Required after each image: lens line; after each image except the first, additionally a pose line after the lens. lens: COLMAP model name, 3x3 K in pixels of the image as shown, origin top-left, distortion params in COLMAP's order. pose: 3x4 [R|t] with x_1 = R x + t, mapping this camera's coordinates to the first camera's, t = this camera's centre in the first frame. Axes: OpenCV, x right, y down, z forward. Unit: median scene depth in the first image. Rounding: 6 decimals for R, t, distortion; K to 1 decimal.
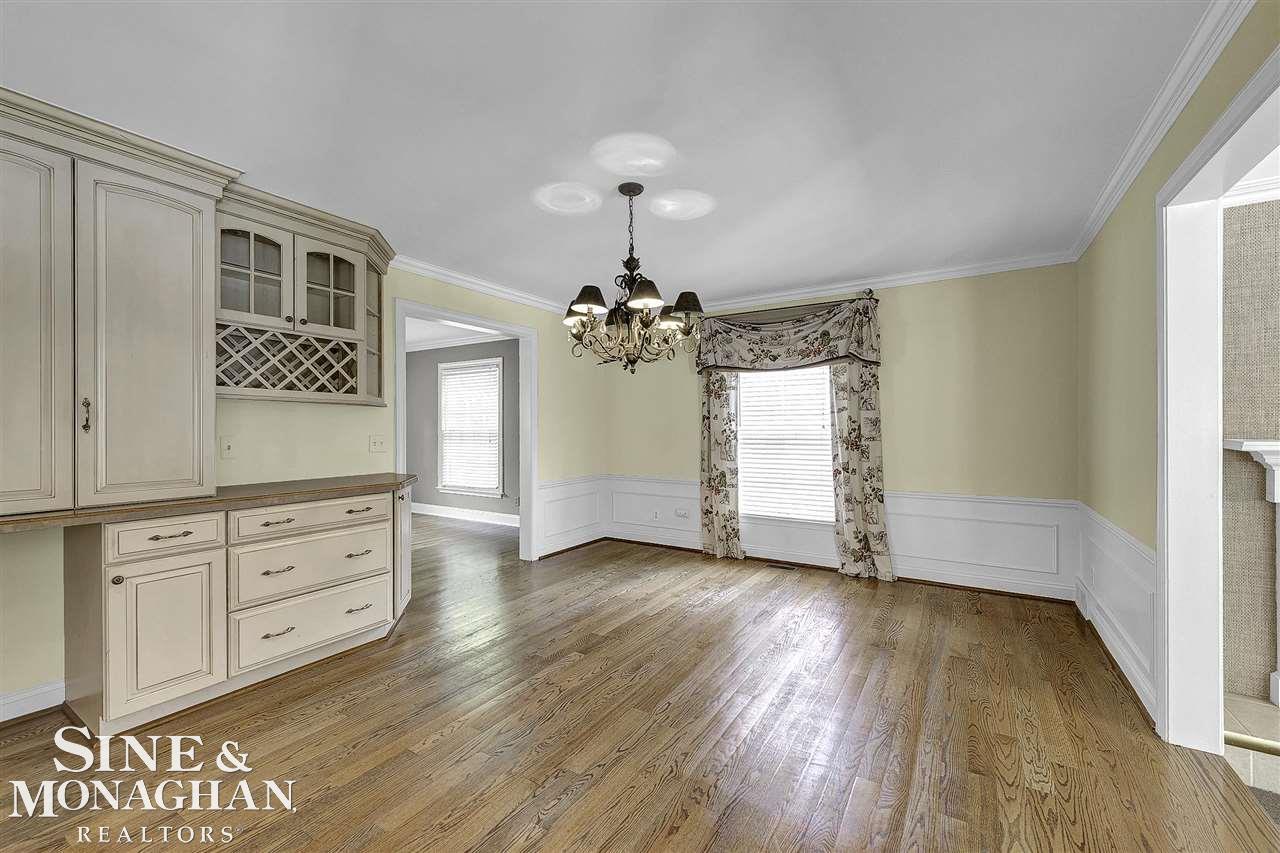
lens RADIAL K [[516.2, 0, 632.7], [0, 516.2, 421.1], [0, 0, 1]] dist [0.013416, -0.000114]
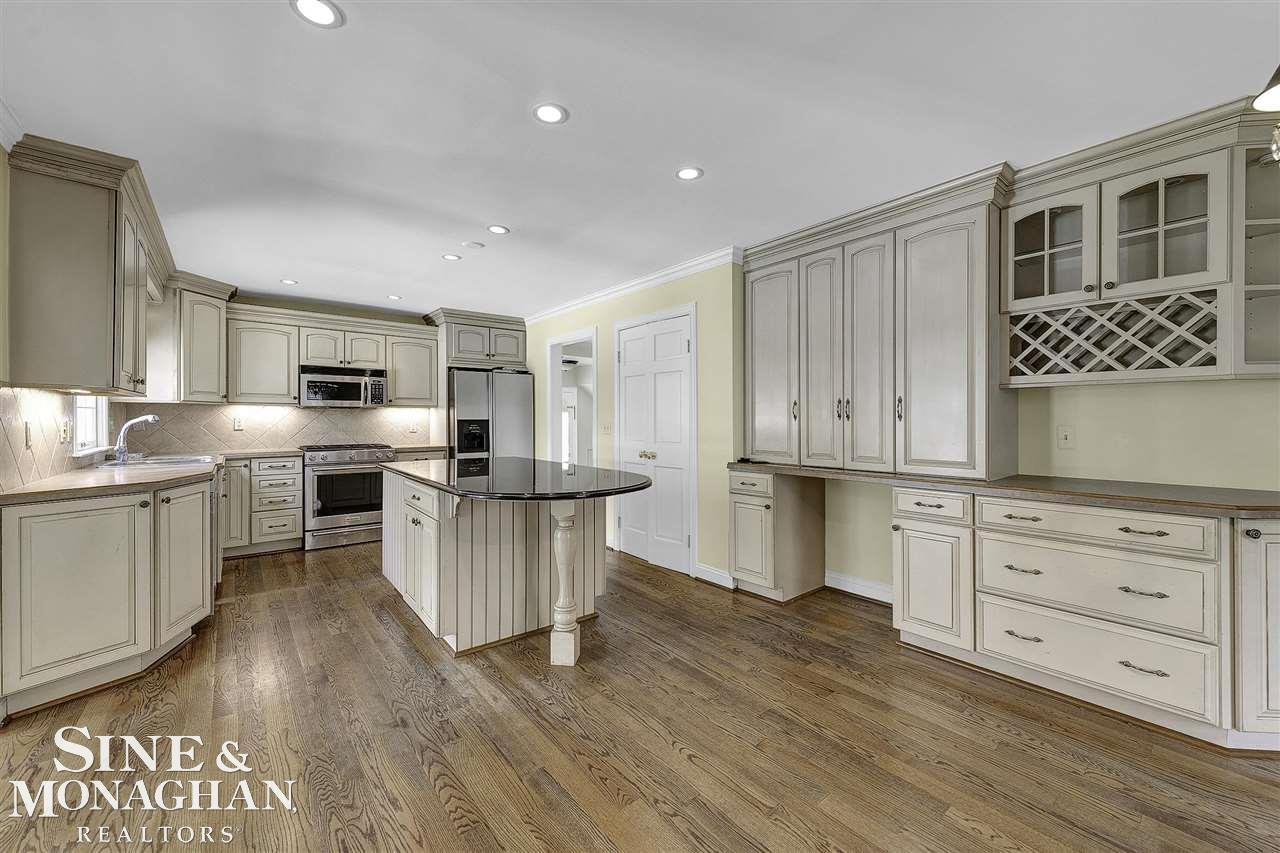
lens RADIAL K [[502.9, 0, 647.8], [0, 502.9, 415.5], [0, 0, 1]] dist [-0.001165, -0.000187]
pose [[-0.304472, -0.004134, -0.952512, 0.337612], [0.015184, 0.999842, -0.009193, 0.007577], [0.952400, -0.017262, -0.304362, 0.558352]]
